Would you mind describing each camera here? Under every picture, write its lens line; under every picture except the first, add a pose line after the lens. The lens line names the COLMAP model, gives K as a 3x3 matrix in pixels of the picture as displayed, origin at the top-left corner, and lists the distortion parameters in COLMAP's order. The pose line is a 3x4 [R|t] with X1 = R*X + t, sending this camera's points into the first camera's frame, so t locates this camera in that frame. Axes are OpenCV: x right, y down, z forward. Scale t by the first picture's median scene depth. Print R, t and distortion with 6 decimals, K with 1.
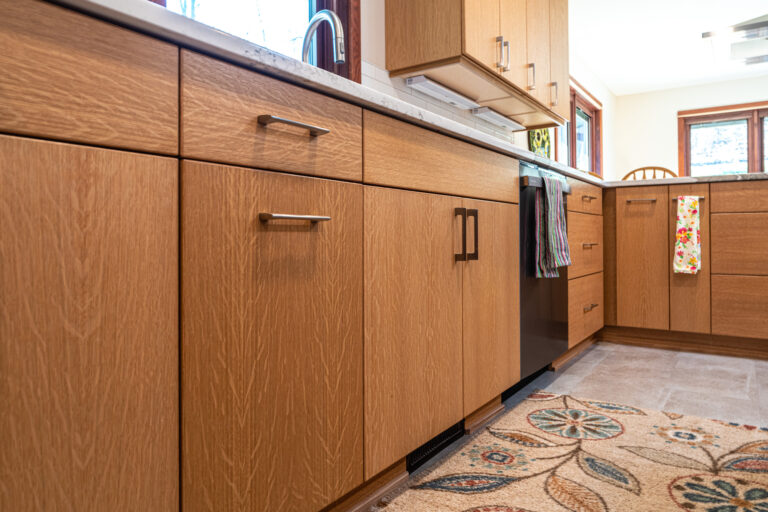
lens RADIAL K [[534.1, 0, 380.9], [0, 534.1, 230.2], [0, 0, 1]] dist [0.003319, -0.000648]
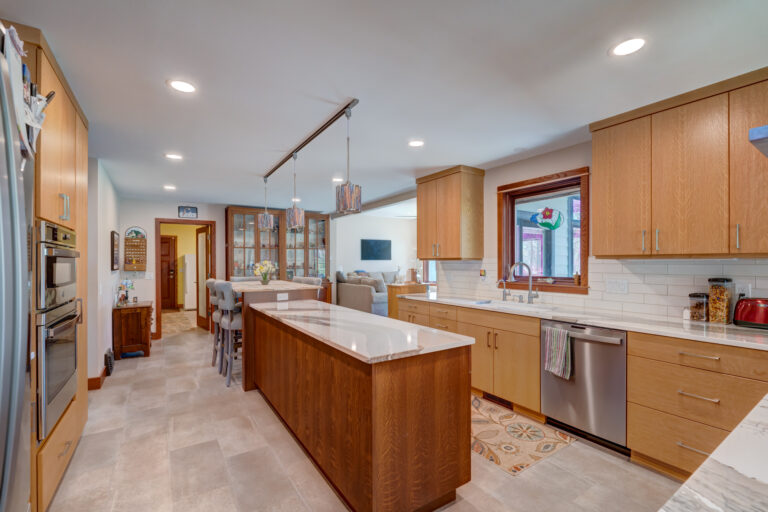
lens RADIAL K [[333.9, 0, 382.4], [0, 333.9, 260.1], [0, 0, 1]] dist [-0.001780, -0.000159]
pose [[-0.377829, 0.002416, -0.925872, 2.086700], [0.021773, 0.999743, -0.006276, -0.440407], [0.925619, -0.022531, -0.377785, 1.029837]]
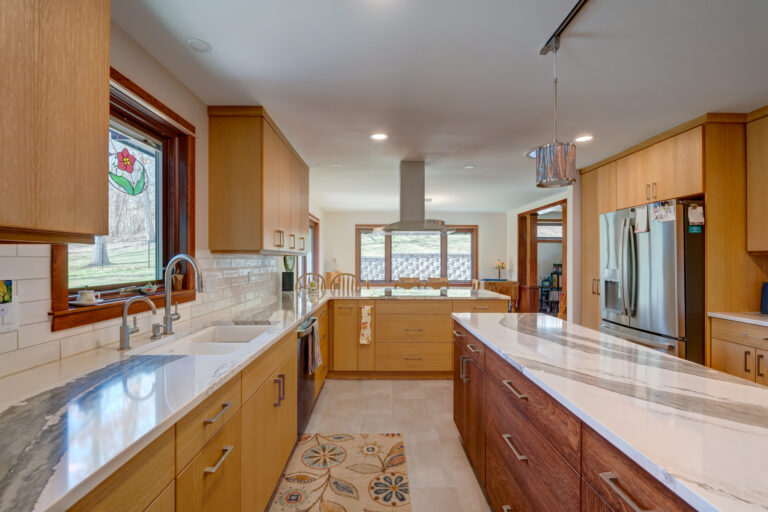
lens RADIAL K [[333.9, 0, 382.4], [0, 333.9, 260.1], [0, 0, 1]] dist [-0.001780, -0.000159]
pose [[0.820095, 0.005924, 0.572196, -0.201135], [-0.014429, 0.999843, 0.010329, -0.423963], [-0.572045, -0.016727, 0.820052, -0.174132]]
